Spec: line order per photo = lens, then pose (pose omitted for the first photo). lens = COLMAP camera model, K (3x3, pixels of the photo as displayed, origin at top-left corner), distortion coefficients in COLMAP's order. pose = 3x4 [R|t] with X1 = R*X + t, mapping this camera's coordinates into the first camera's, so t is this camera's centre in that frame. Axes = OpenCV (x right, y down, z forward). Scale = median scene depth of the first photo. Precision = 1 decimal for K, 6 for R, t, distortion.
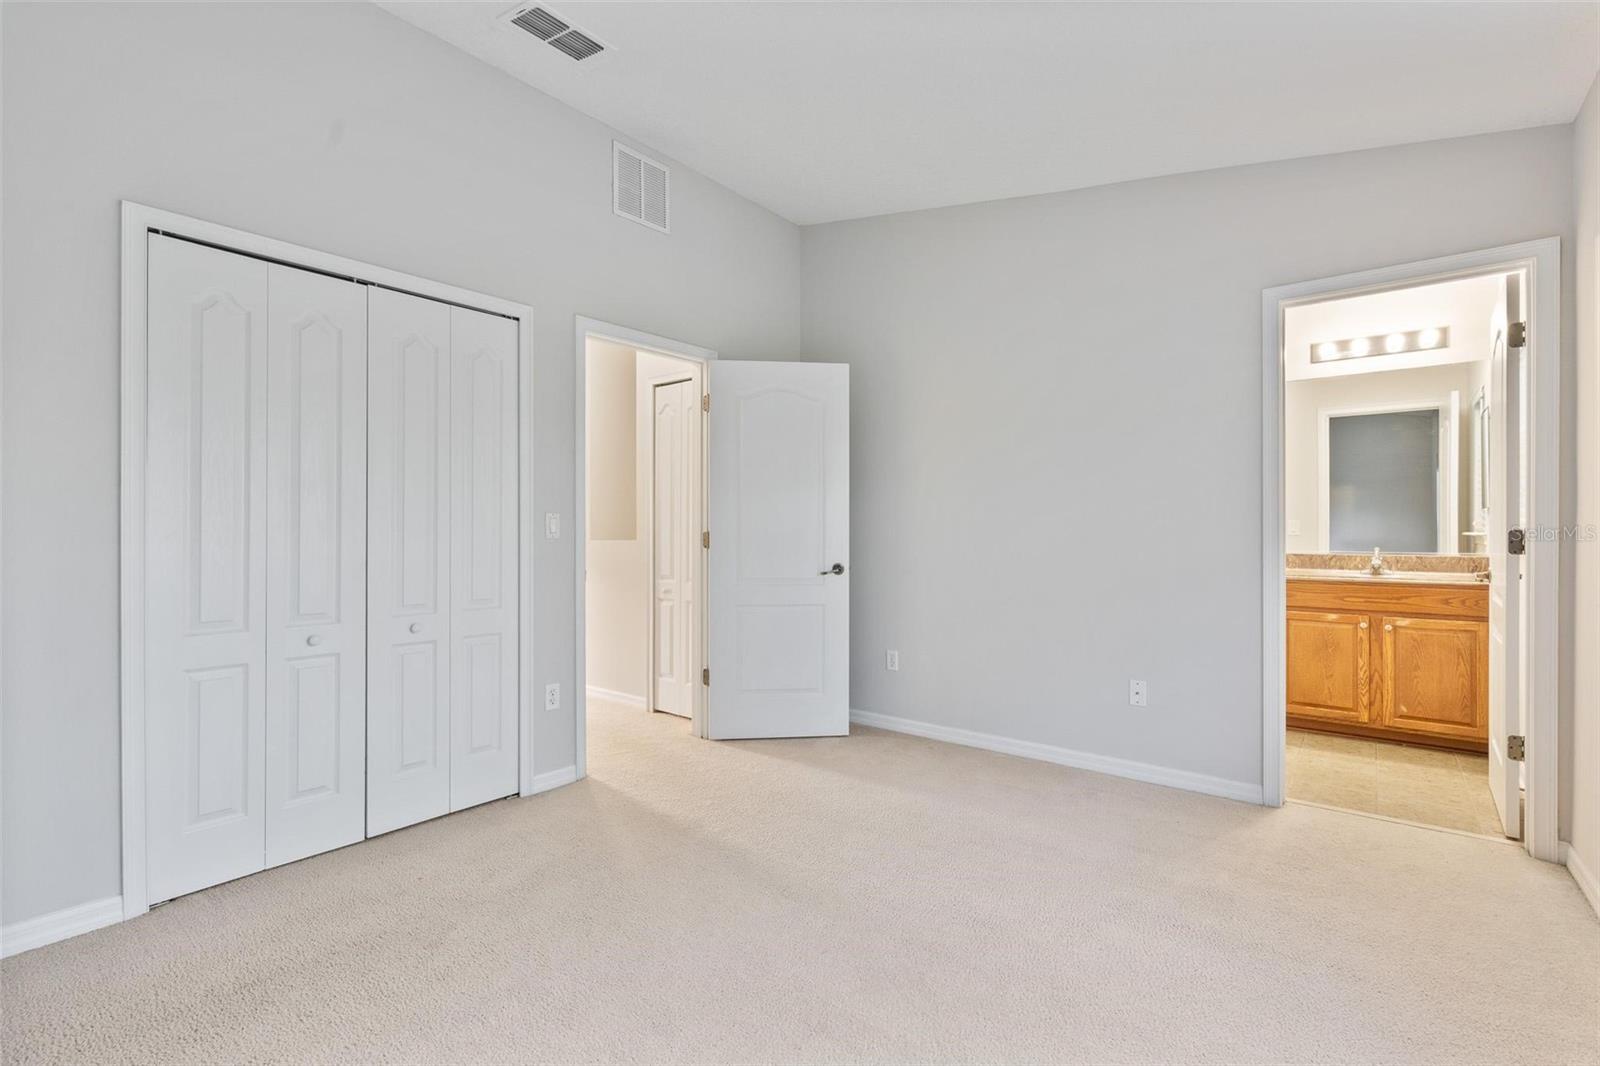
lens RADIAL K [[717.5, 0, 802.2], [0, 717.5, 524.2], [0, 0, 1]] dist [-0.008745, 0.001407]
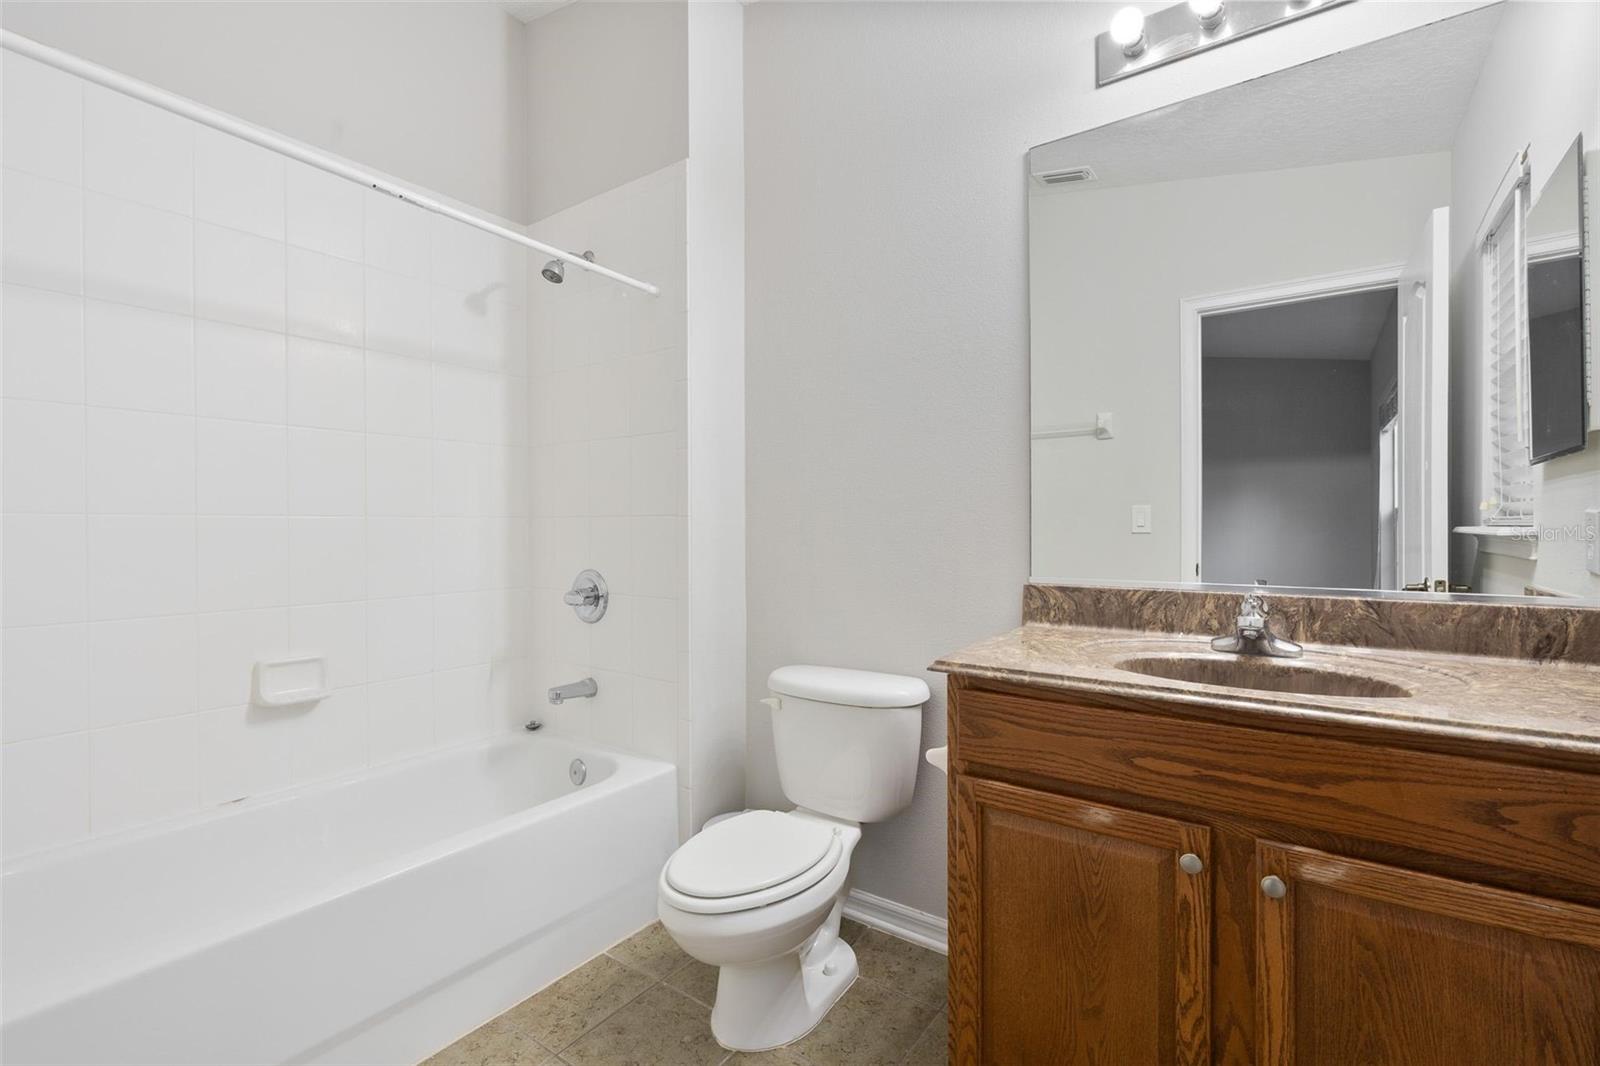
lens RADIAL K [[717.5, 0, 802.2], [0, 717.5, 524.2], [0, 0, 1]] dist [-0.008745, 0.001407]
pose [[0.998159, -0.006253, 0.060321, 0.613264], [0.005873, 0.999962, 0.006477, 0.004866], [-0.060359, -0.006111, 0.998158, 0.724489]]
